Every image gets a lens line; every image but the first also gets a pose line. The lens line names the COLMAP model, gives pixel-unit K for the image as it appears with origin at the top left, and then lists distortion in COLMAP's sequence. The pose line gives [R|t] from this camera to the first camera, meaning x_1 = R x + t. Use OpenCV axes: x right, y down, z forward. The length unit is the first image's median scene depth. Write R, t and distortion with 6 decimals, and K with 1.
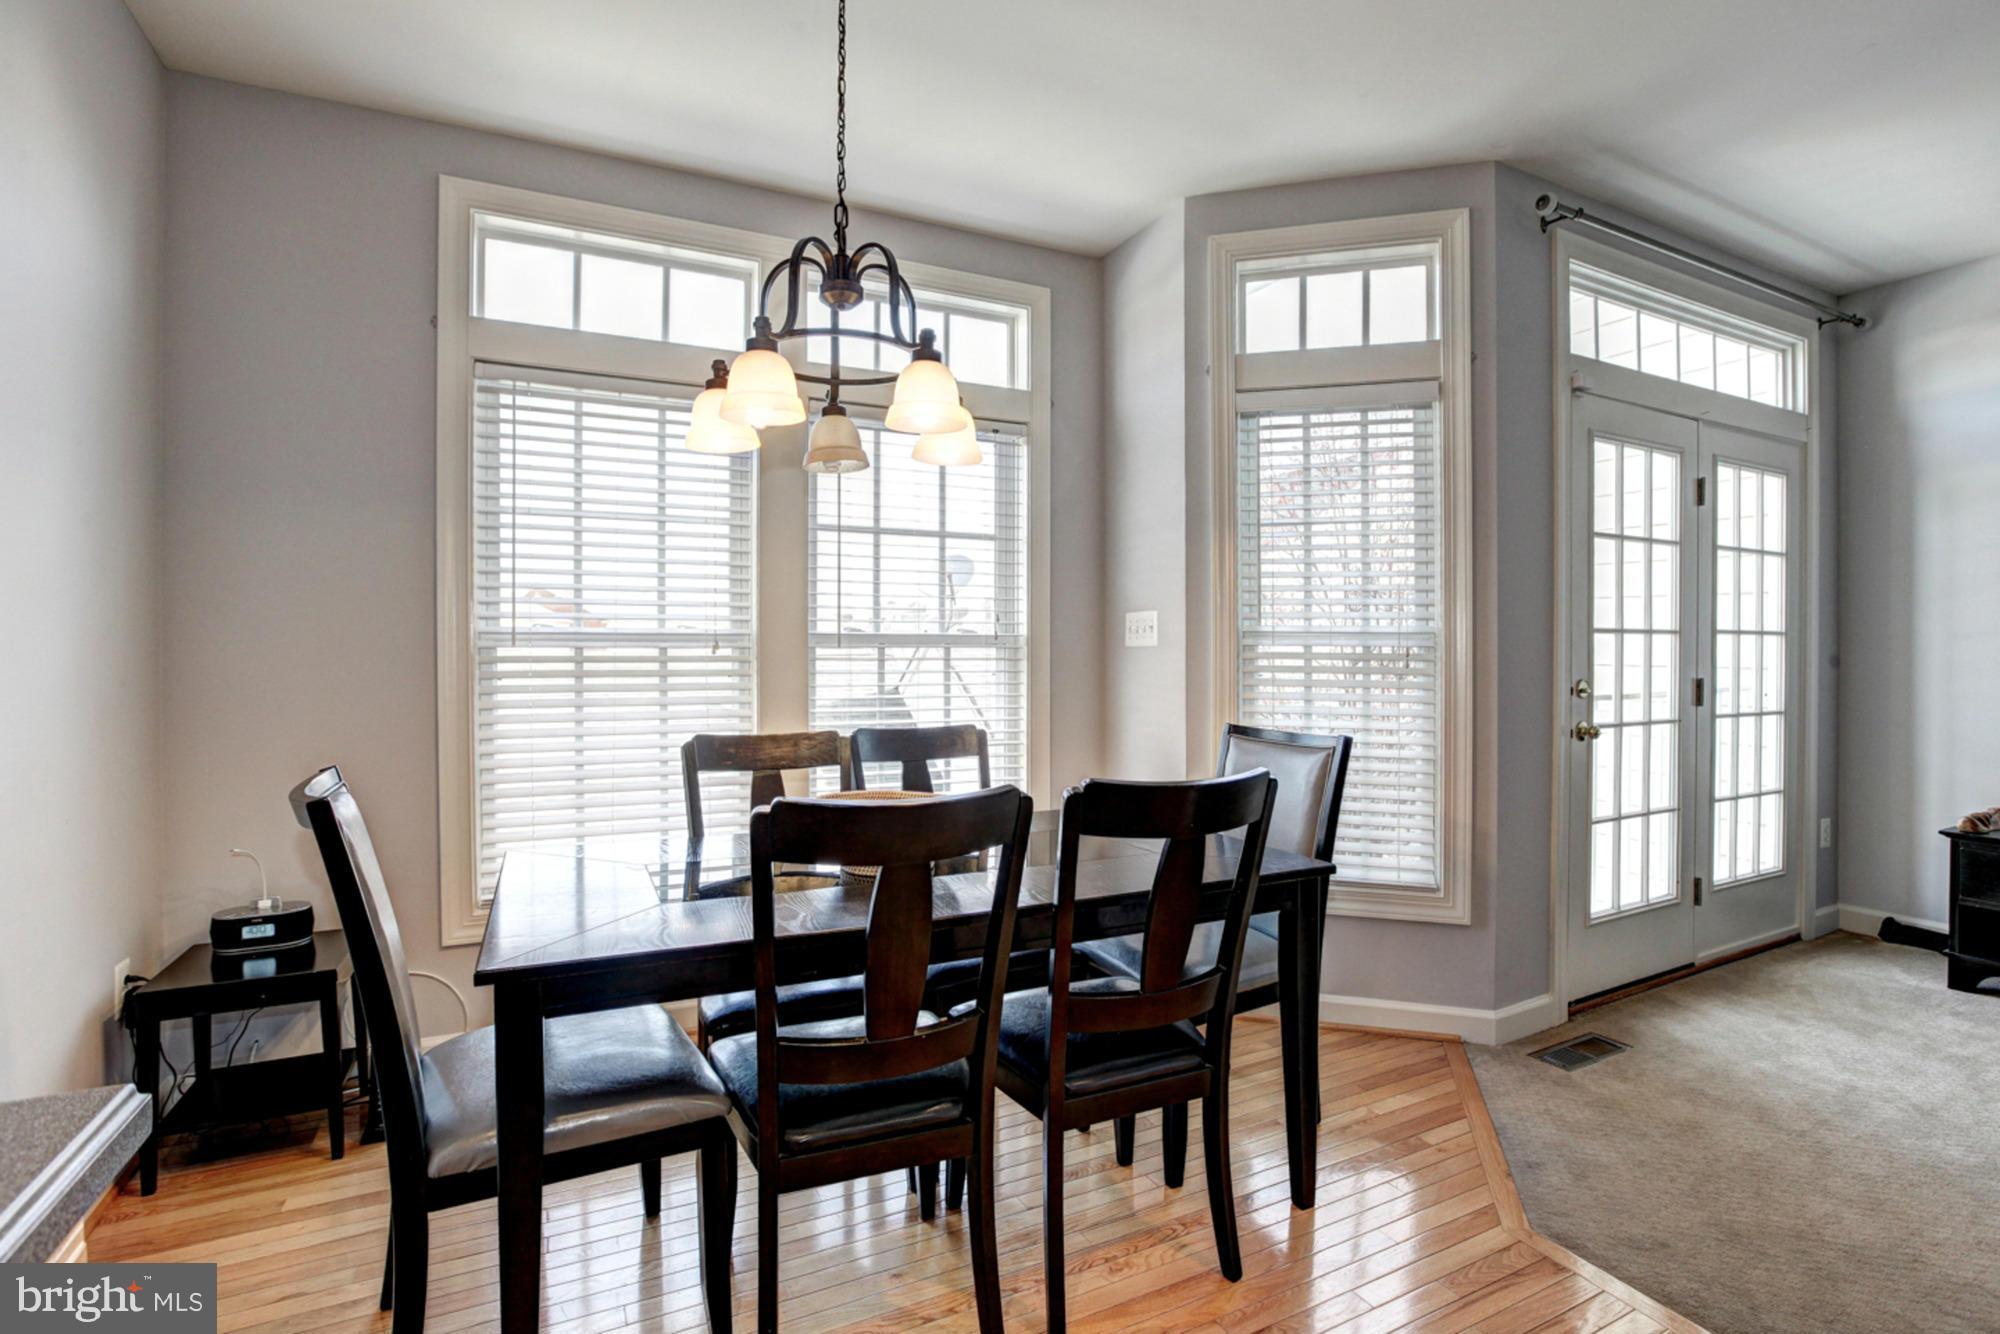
lens RADIAL K [[932.6, 0, 1008.6], [0, 932.6, 650.2], [0, 0, 1]] dist [-0.045664, 0.017151]
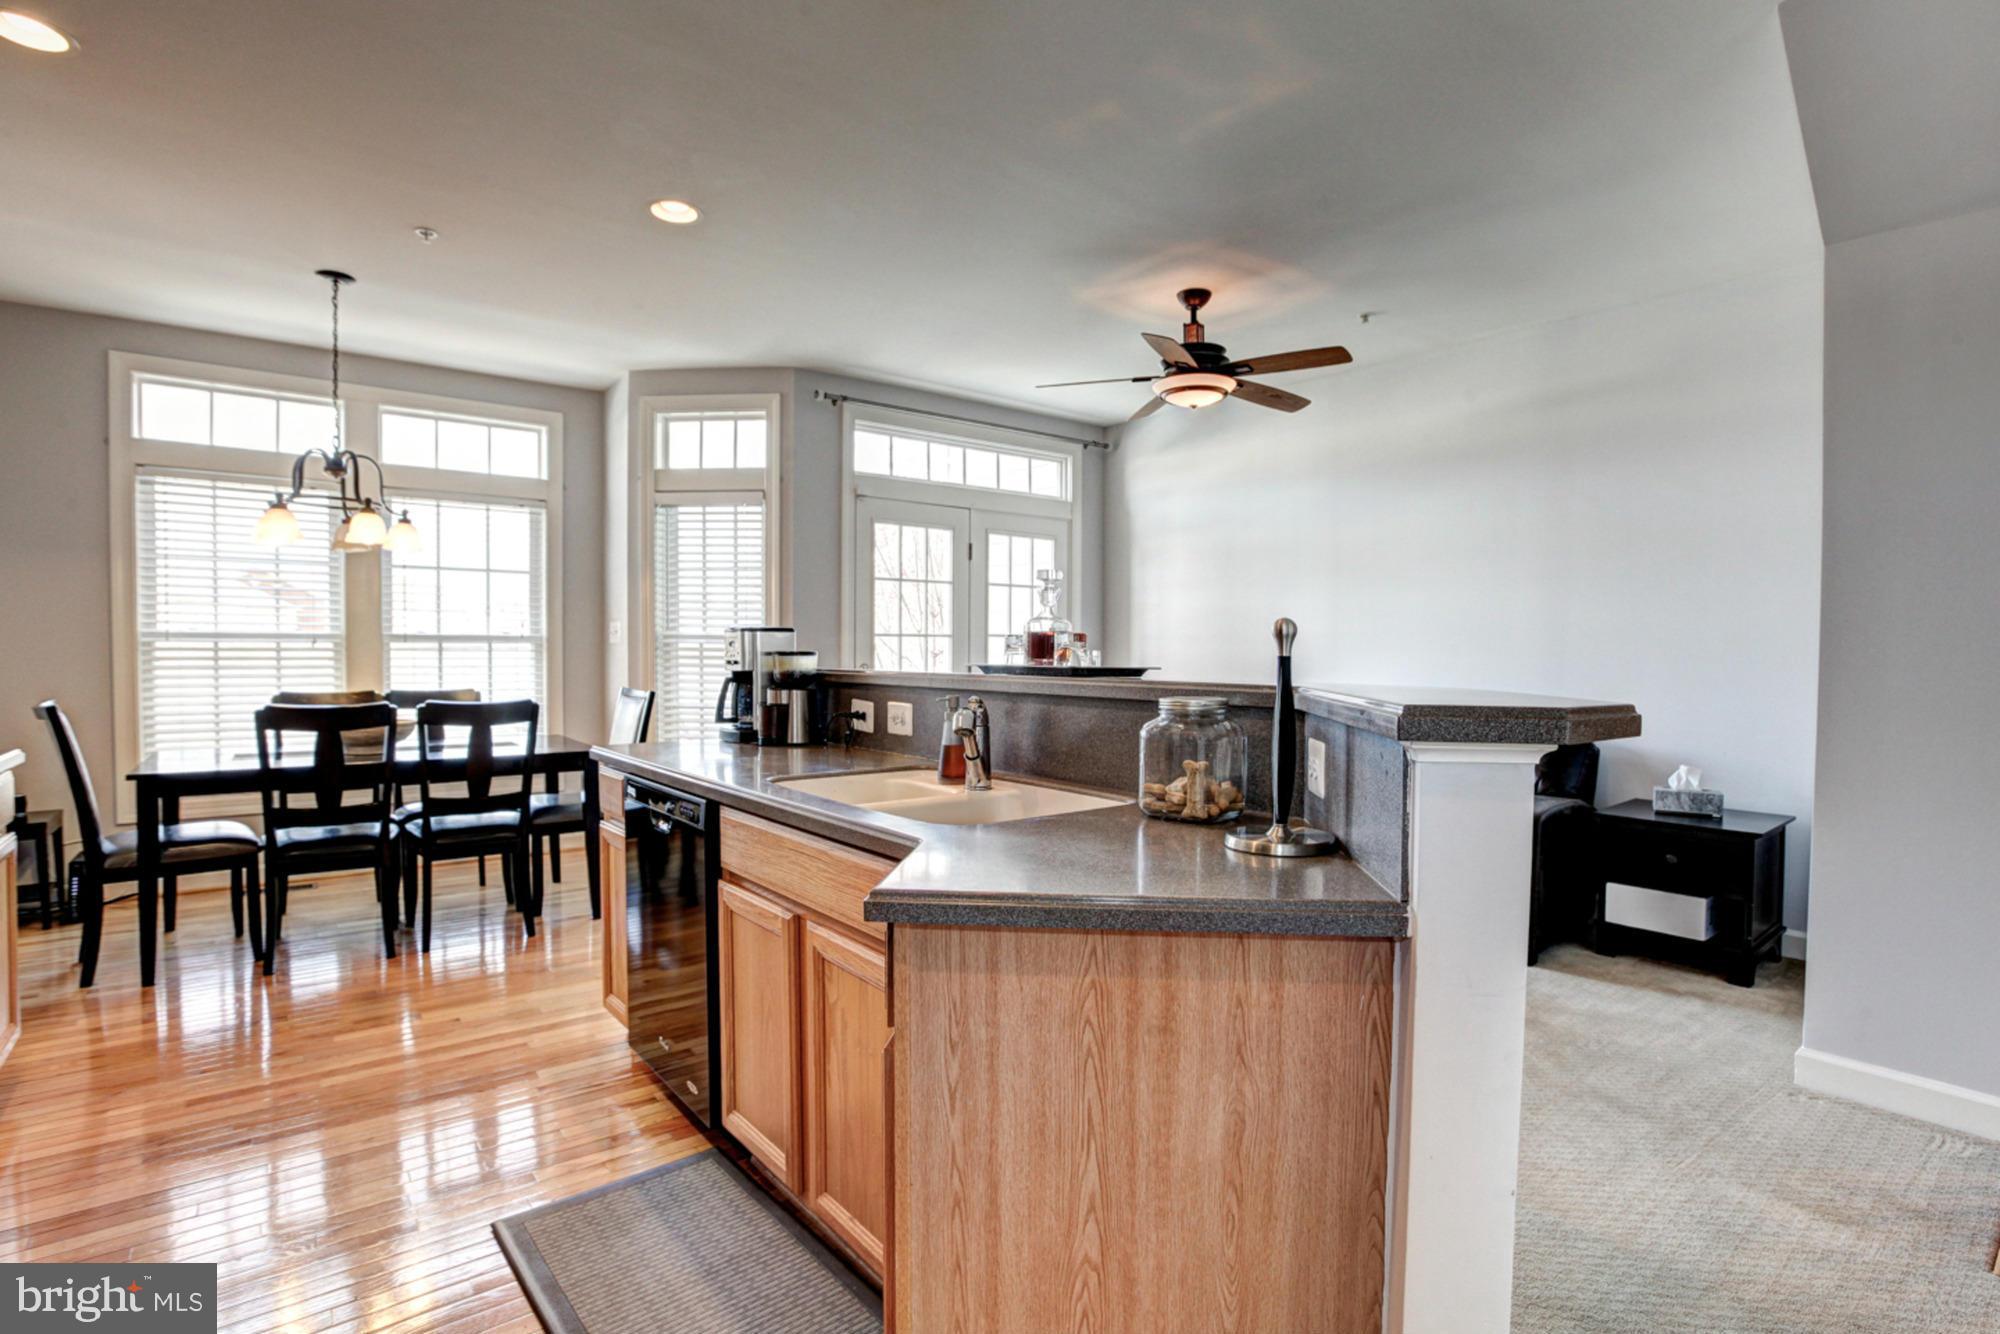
lens RADIAL K [[960.5, 0, 990.2], [0, 960.5, 660.8], [0, 0, 1]] dist [-0.005248, 0.001291]
pose [[0.984405, 0.001759, 0.175908, 0.534853], [-0.004772, 0.999849, 0.016704, -0.004845], [-0.175852, -0.017283, 0.984265, -0.825646]]
